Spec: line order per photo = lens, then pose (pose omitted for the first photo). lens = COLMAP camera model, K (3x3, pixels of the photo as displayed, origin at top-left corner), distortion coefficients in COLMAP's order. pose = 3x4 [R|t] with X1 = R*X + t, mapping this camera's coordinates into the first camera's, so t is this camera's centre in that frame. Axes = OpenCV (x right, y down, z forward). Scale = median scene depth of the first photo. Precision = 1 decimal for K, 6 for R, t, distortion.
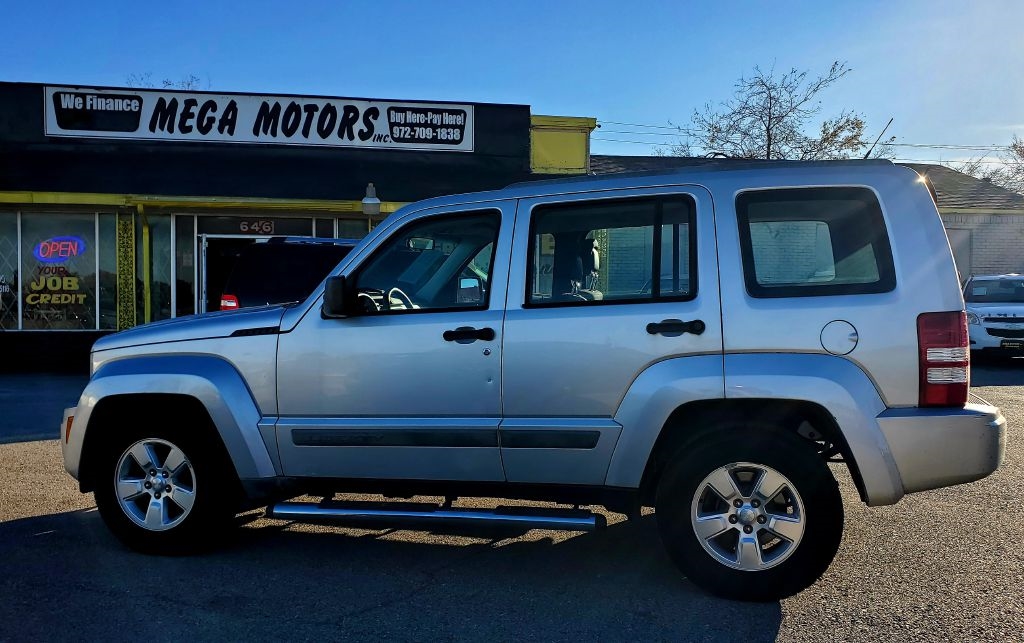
lens RADIAL K [[875.8, 0, 508.8], [0, 875.8, 342.1], [0, 0, 1]] dist [0.050869, -0.119106]
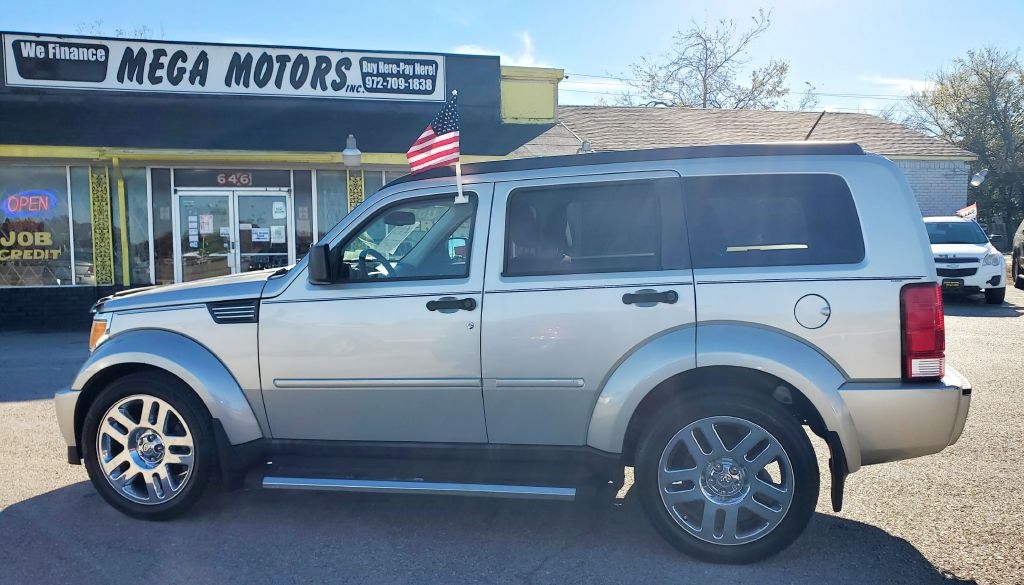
lens RADIAL K [[810.8, 0, 509.7], [0, 810.8, 313.4], [0, 0, 1]] dist [-0.015121, 0.052794]
pose [[0.997060, -0.020938, 0.073715, -0.041738], [0.017636, 0.998824, 0.045169, -0.013362], [-0.074574, -0.043736, 0.996256, 0.049401]]
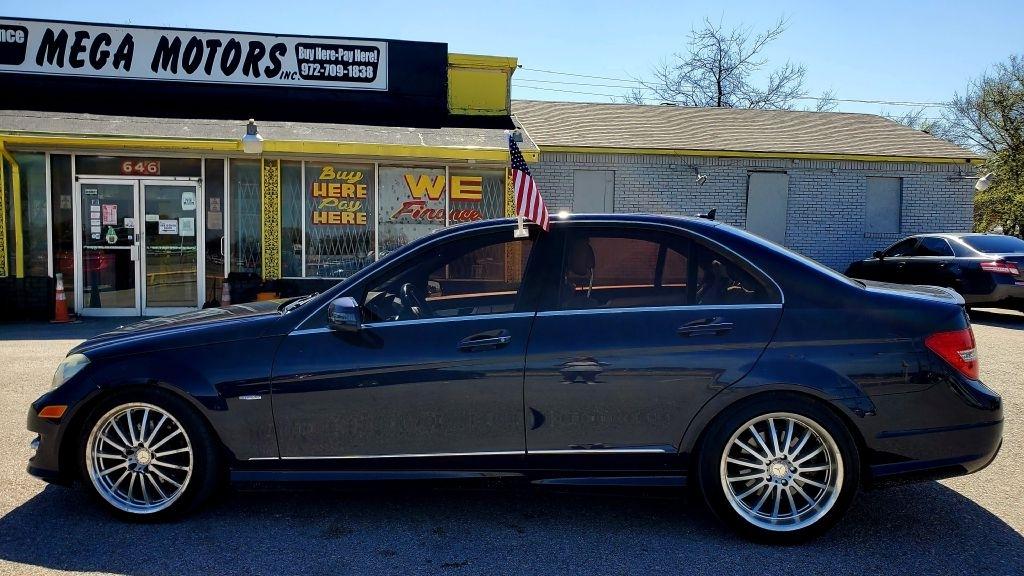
lens RADIAL K [[786.3, 0, 516.2], [0, 786.3, 297.1], [0, 0, 1]] dist [-0.029769, 0.074450]
pose [[0.999911, 0.005071, 0.012313, 0.094034], [-0.005363, 0.999704, 0.023734, -0.013199], [-0.012189, -0.023798, 0.999642, 0.141593]]
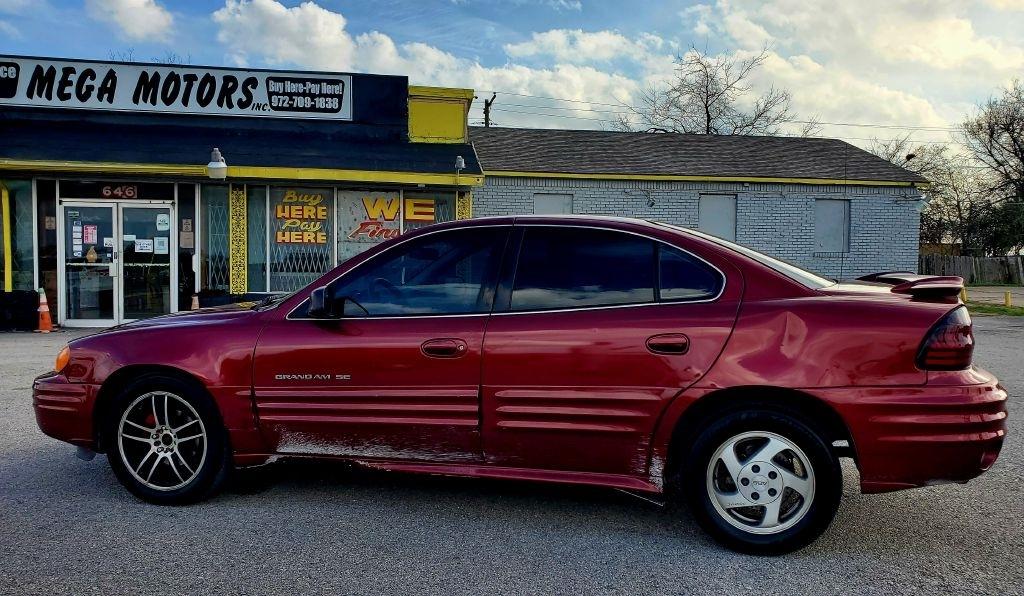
lens RADIAL K [[814.3, 0, 530.5], [0, 814.3, 311.9], [0, 0, 1]] dist [-0.028986, 0.081266]
pose [[0.999990, 0.004530, -0.000019, 0.177088], [-0.004530, 0.999968, 0.006627, 0.001405], [0.000049, -0.006627, 0.999978, 0.043093]]
